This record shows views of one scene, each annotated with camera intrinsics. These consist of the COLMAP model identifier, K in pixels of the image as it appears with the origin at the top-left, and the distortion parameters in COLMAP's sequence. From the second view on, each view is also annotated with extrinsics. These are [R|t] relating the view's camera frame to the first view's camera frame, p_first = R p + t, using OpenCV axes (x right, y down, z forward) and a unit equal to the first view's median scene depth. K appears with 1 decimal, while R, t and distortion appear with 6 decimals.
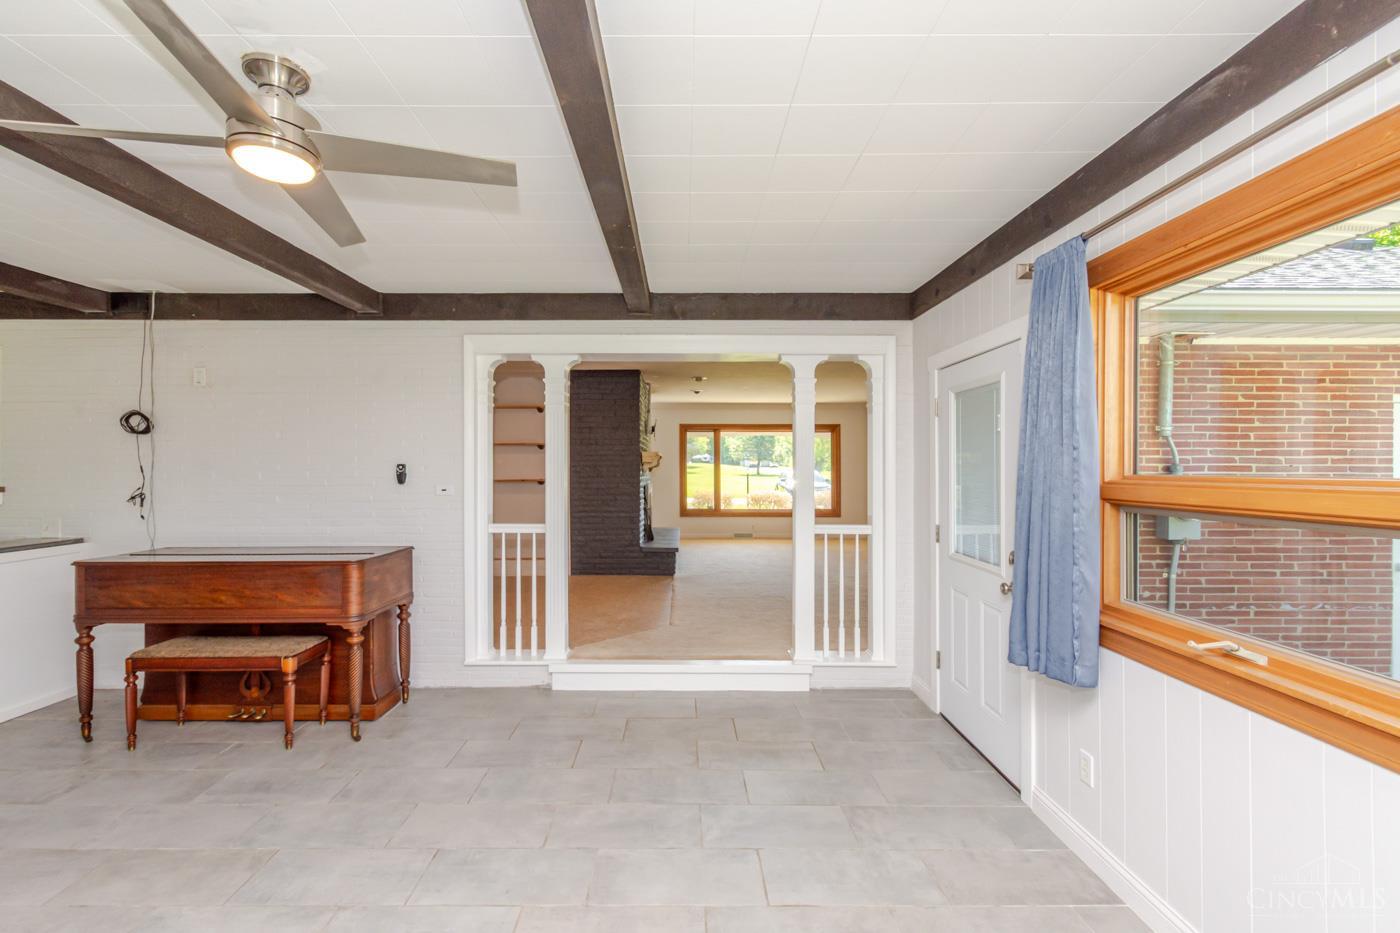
lens RADIAL K [[626.3, 0, 694.0], [0, 626.3, 481.9], [0, 0, 1]] dist [0.012238, -0.001850]
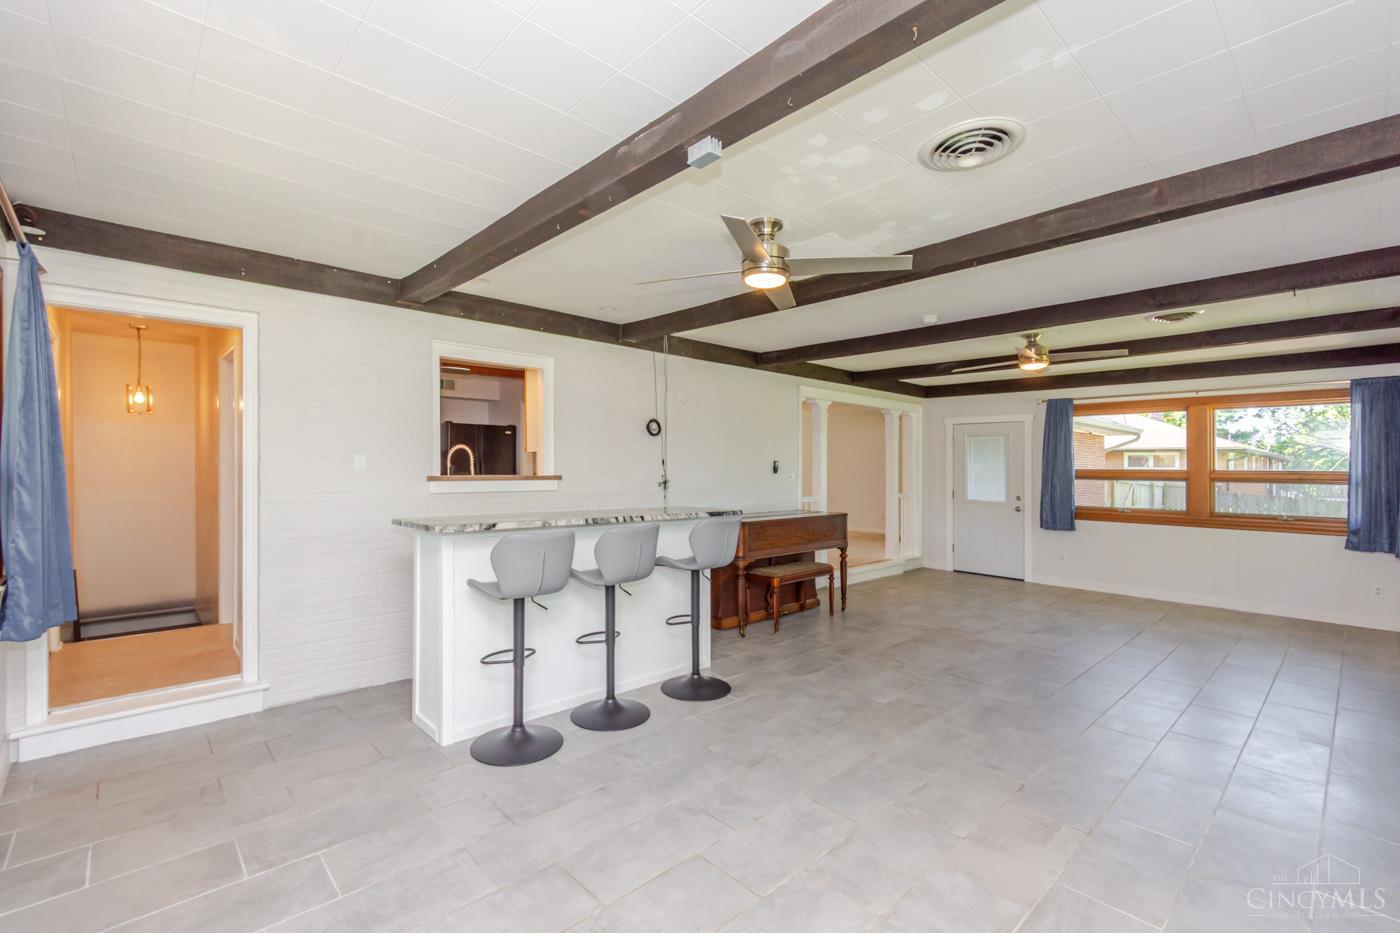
lens RADIAL K [[626.3, 0, 690.0], [0, 626.3, 471.6], [0, 0, 1]] dist [0.012238, -0.001850]
pose [[0.735745, -0.004313, 0.677245, -1.792677], [0.010417, 0.999934, -0.004948, 0.007331], [-0.677178, 0.010695, 0.735741, -0.037923]]
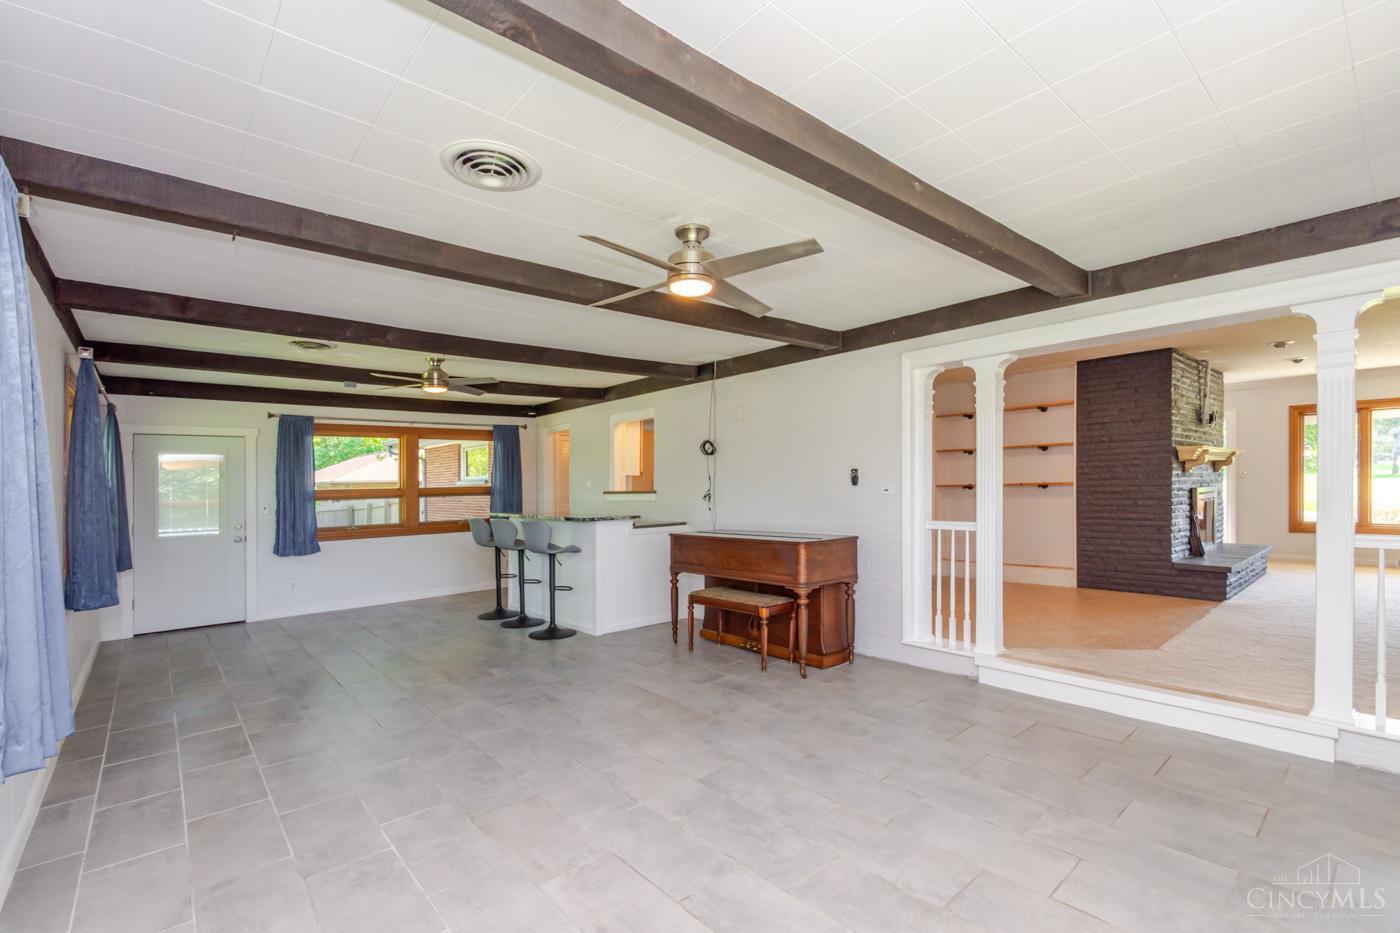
lens RADIAL K [[626.3, 0, 692.4], [0, 626.3, 483.1], [0, 0, 1]] dist [0.012238, -0.001850]
pose [[0.660391, -0.017327, -0.750722, 0.247326], [0.007244, 0.999834, -0.016703, 0.017795], [0.750887, 0.005592, 0.660407, -0.038893]]
